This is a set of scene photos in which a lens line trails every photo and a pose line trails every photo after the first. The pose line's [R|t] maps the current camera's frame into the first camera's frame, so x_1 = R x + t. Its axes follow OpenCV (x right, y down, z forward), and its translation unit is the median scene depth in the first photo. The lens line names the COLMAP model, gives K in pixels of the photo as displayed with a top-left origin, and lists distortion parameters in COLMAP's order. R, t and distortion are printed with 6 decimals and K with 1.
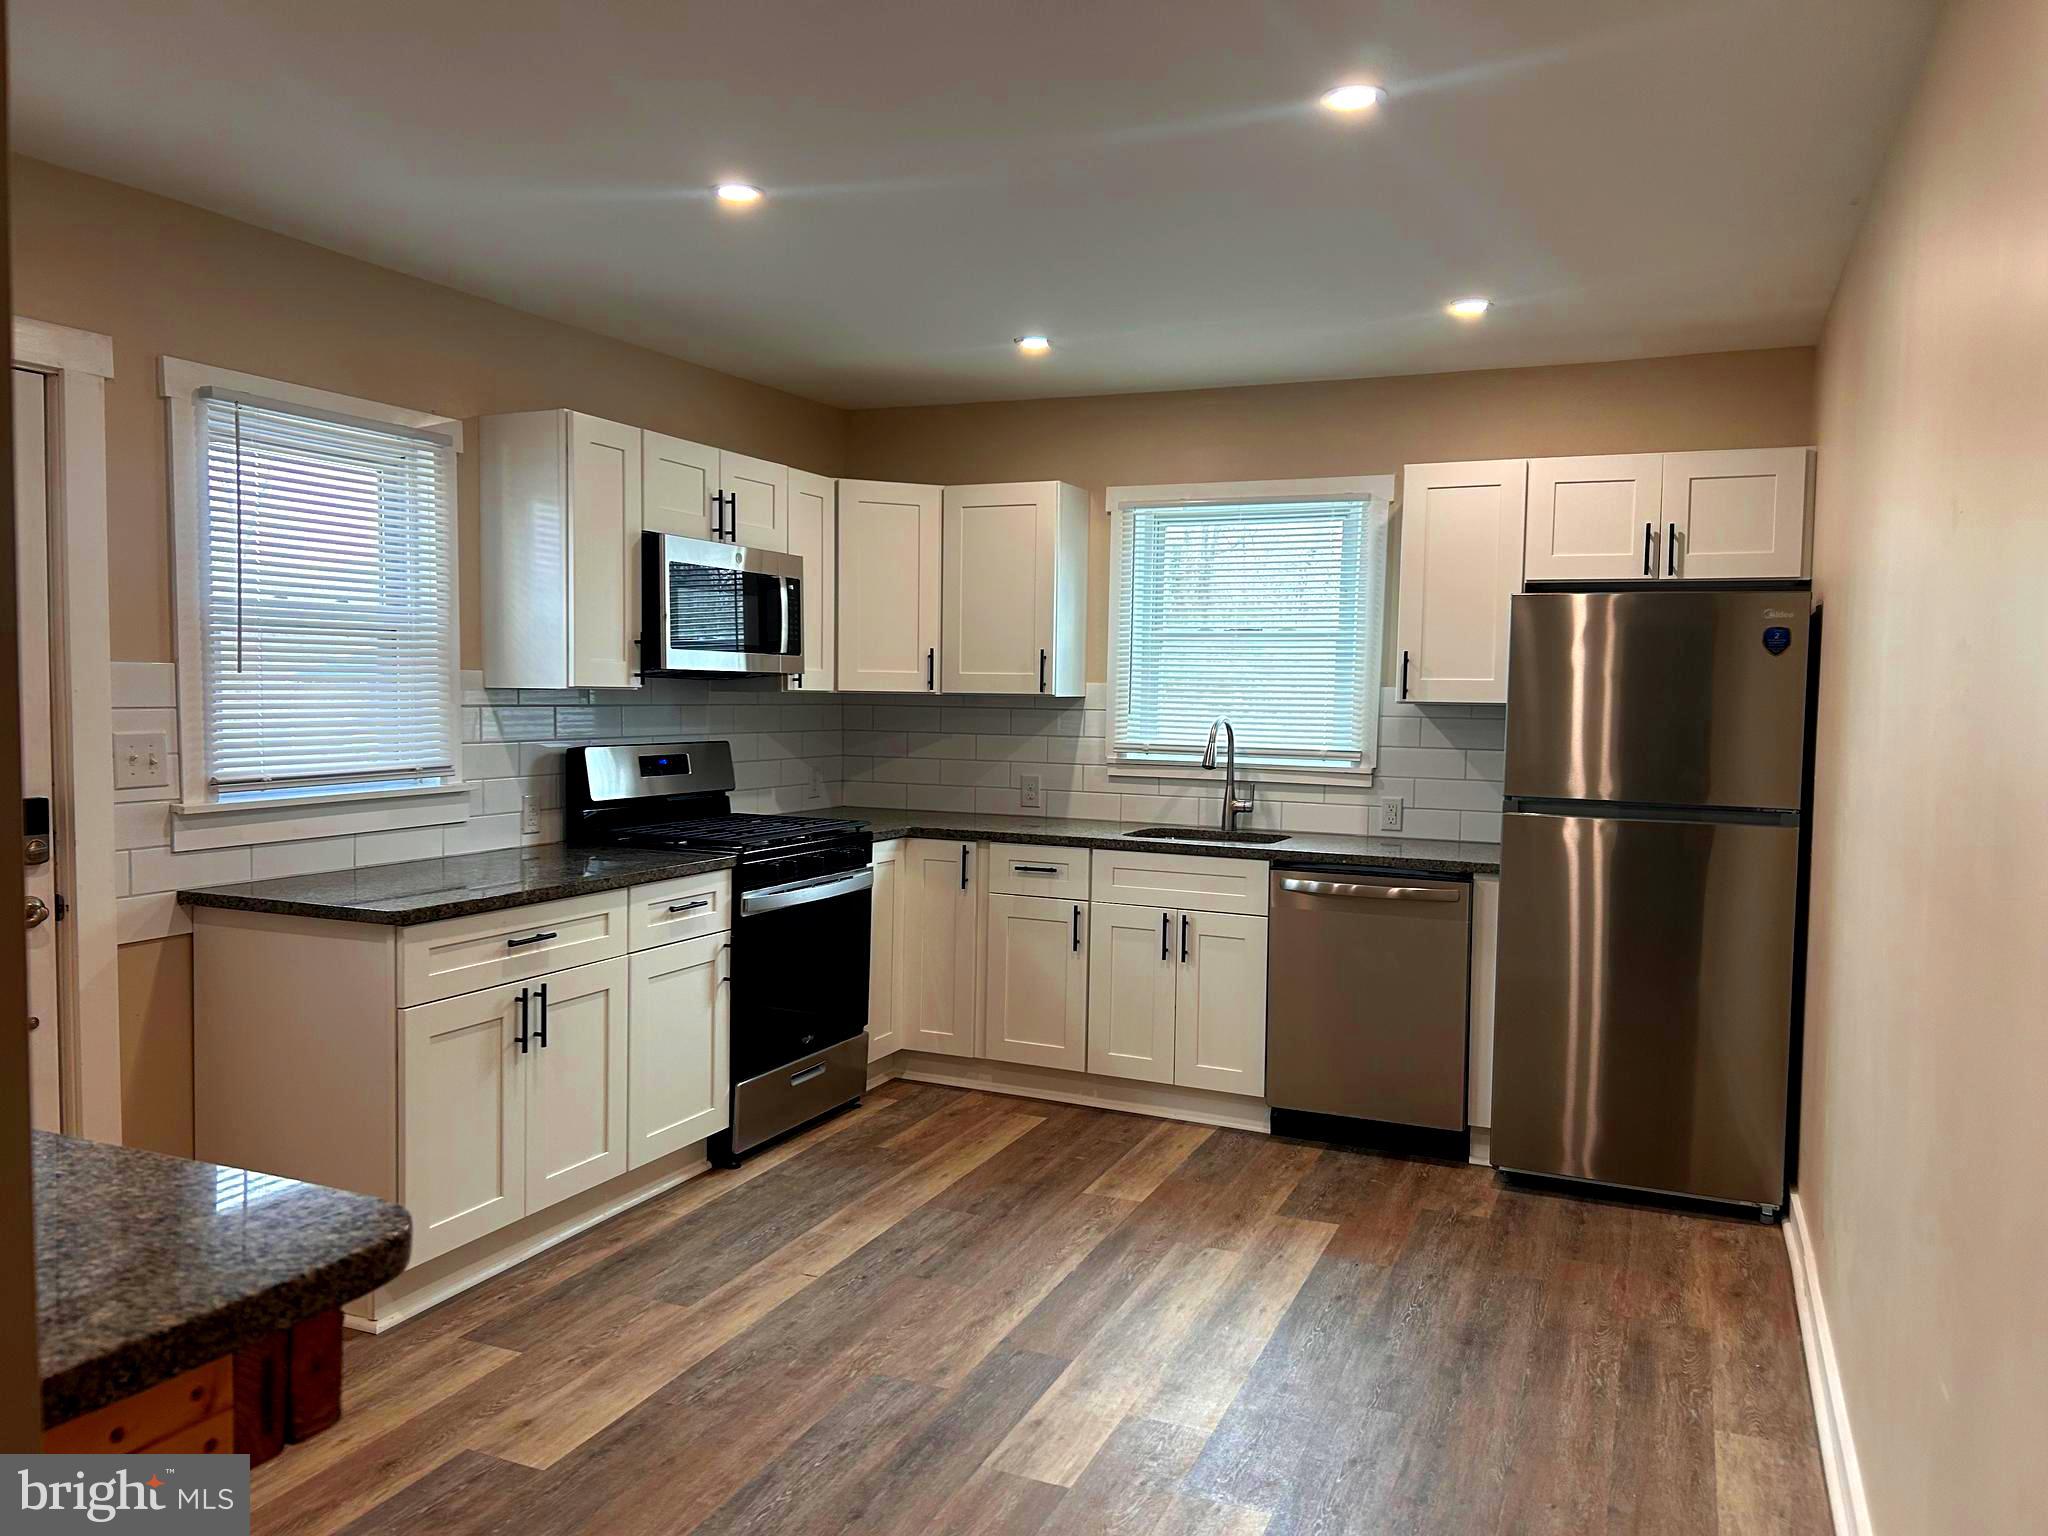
lens RADIAL K [[1535.5, 0, 1029.6], [0, 1535.5, 770.9], [0, 0, 1]] dist [0.111813, -0.178380]
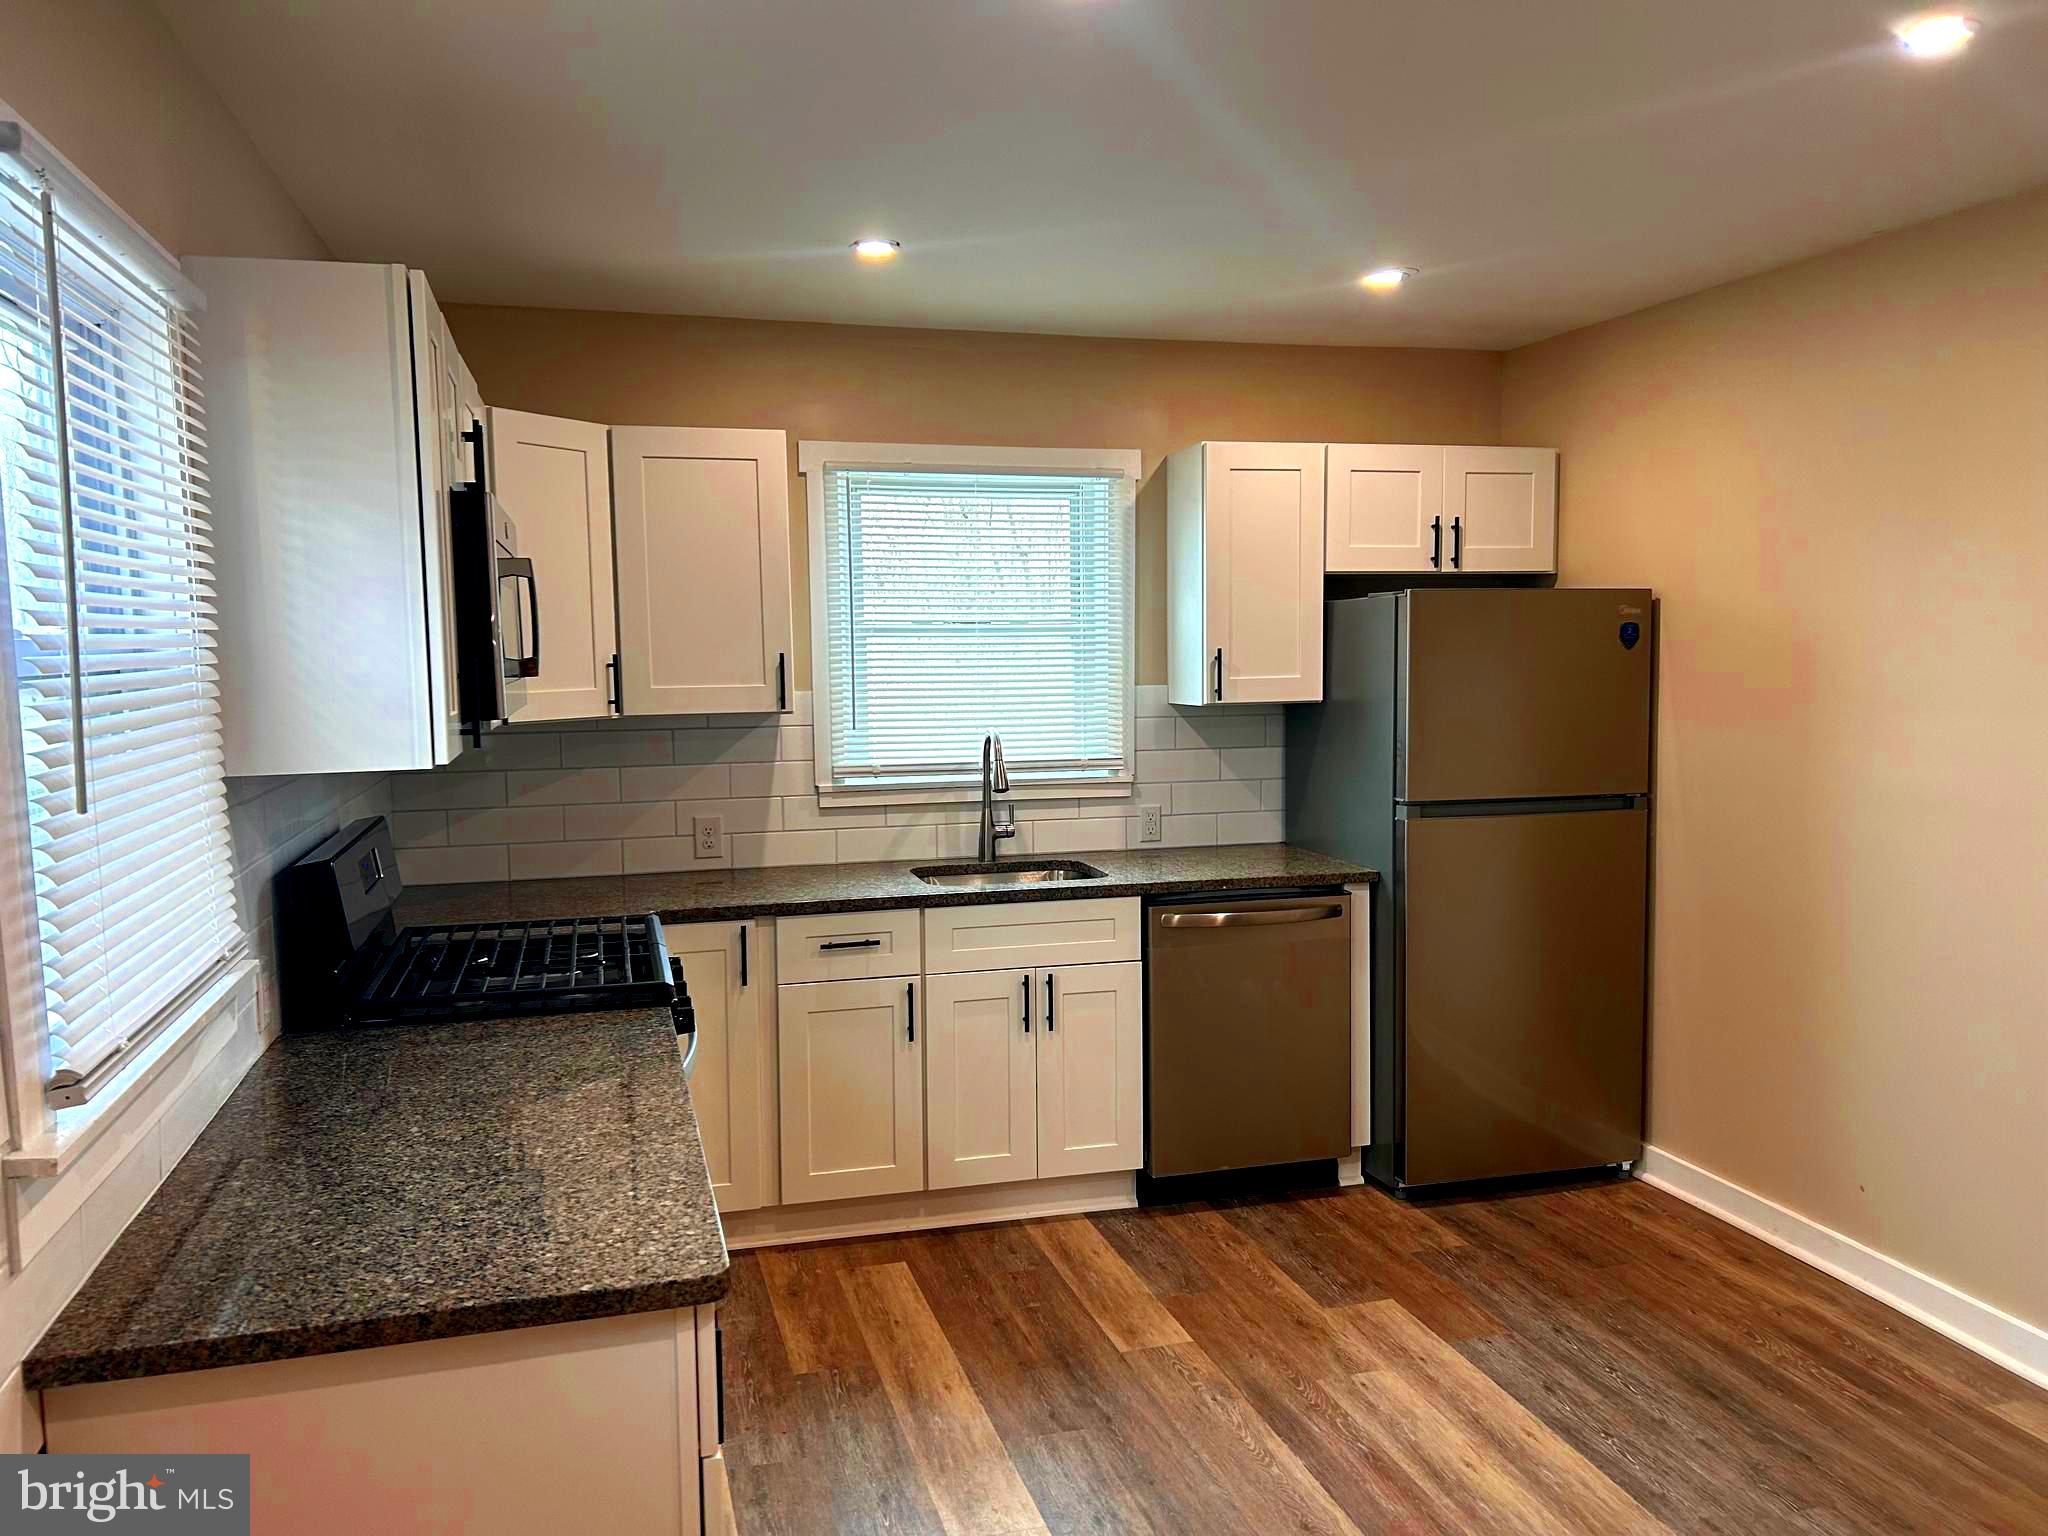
lens RADIAL K [[1535.5, 0, 1029.6], [0, 1535.5, 770.9], [0, 0, 1]] dist [0.111813, -0.178380]
pose [[0.774171, -0.079485, 0.627966, -0.468163], [0.060047, 0.996833, 0.052146, -0.065913], [-0.630122, -0.002662, 0.776492, 0.406736]]
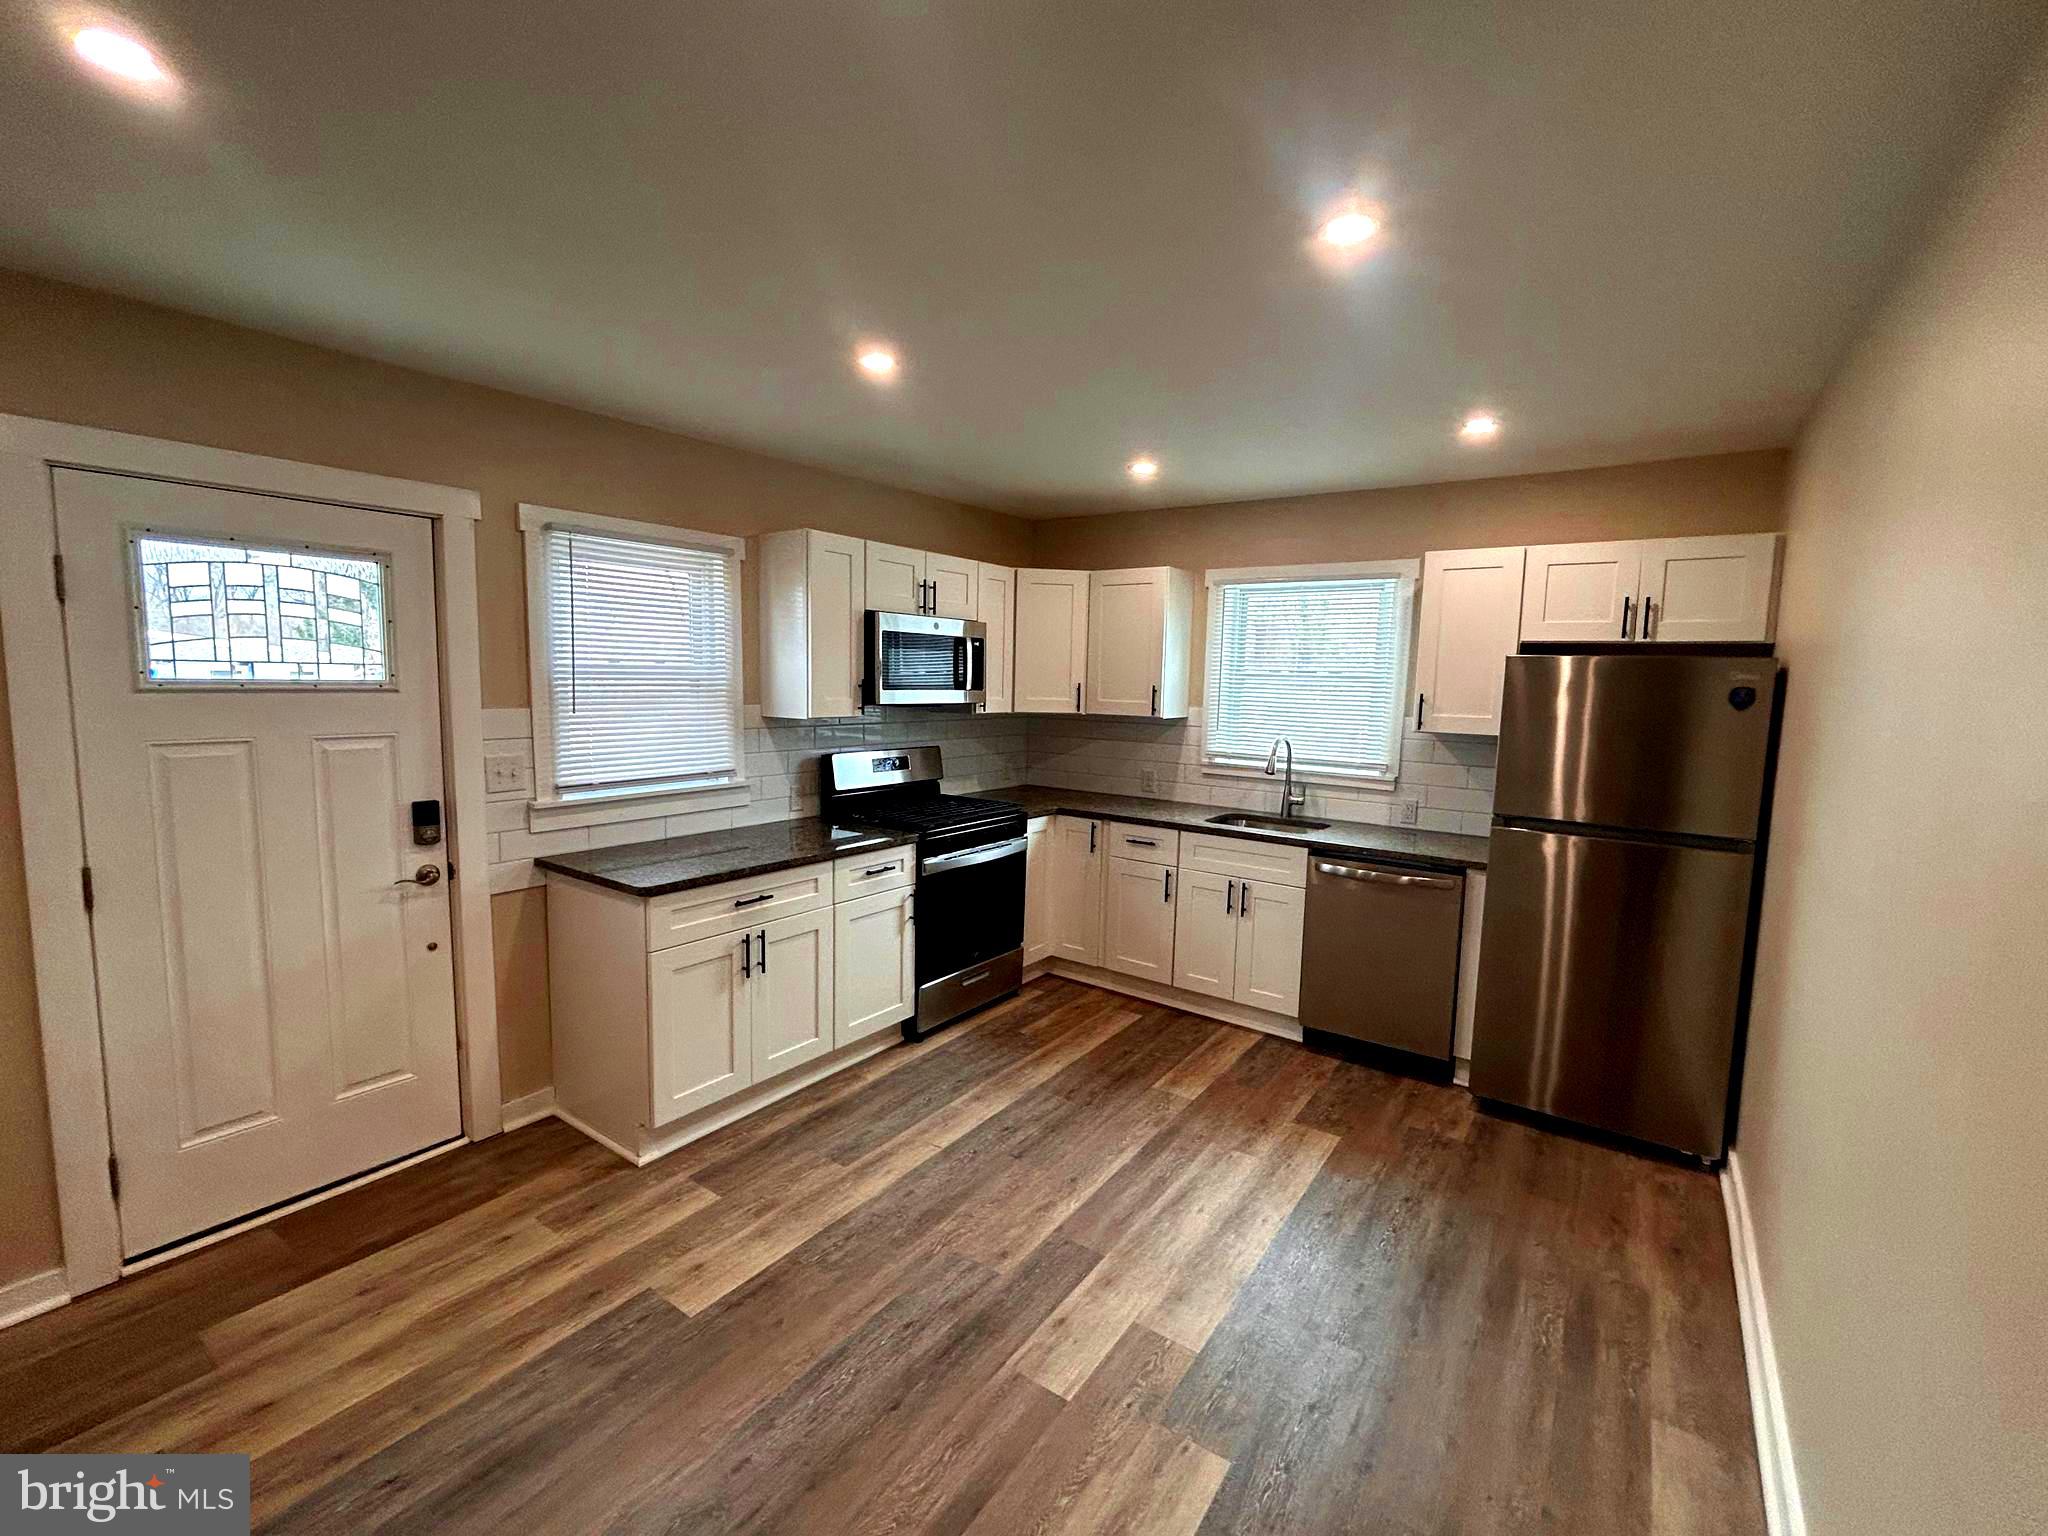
lens RADIAL K [[889.3, 0, 1024.0], [0, 889.3, 768.0], [0, 0, 1]] dist [-0.001777, 0.001706]
pose [[0.977918, 0.028208, -0.207076, 0.078148], [-0.018814, 0.998708, 0.047195, -0.048471], [0.208140, -0.042257, 0.977186, 0.203923]]
